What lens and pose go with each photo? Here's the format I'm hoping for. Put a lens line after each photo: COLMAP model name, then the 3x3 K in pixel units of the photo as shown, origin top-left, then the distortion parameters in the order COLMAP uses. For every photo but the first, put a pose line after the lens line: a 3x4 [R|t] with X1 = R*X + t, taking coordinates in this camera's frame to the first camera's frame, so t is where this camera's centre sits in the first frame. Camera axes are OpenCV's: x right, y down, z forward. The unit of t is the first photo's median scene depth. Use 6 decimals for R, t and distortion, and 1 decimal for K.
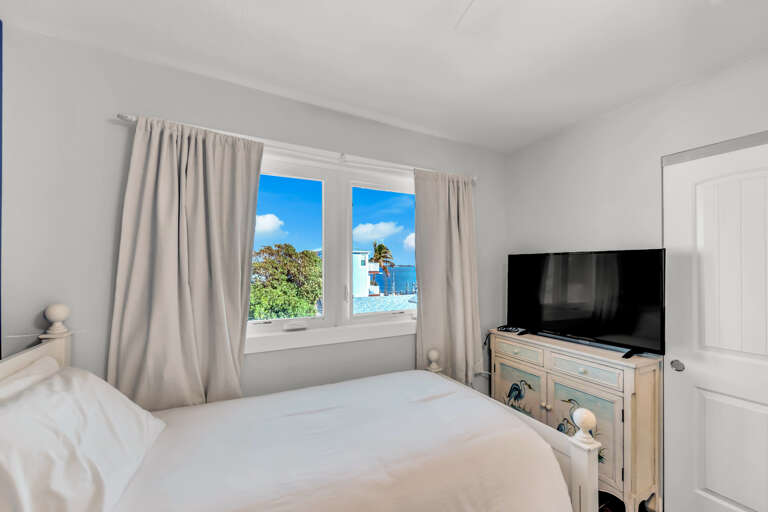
lens RADIAL K [[304.3, 0, 390.4], [0, 304.3, 258.9], [0, 0, 1]] dist [0.001572, 0.000176]
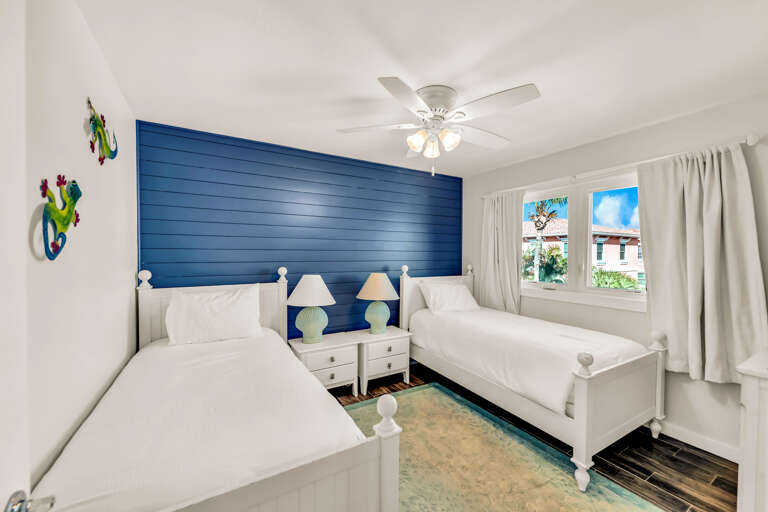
lens RADIAL K [[304.3, 0, 390.4], [0, 304.3, 258.9], [0, 0, 1]] dist [0.001572, 0.000176]
pose [[0.043482, 0.001673, -0.999053, 1.445729], [0.009583, 0.999952, 0.002092, 0.056765], [0.999008, -0.009665, 0.043464, 0.052251]]
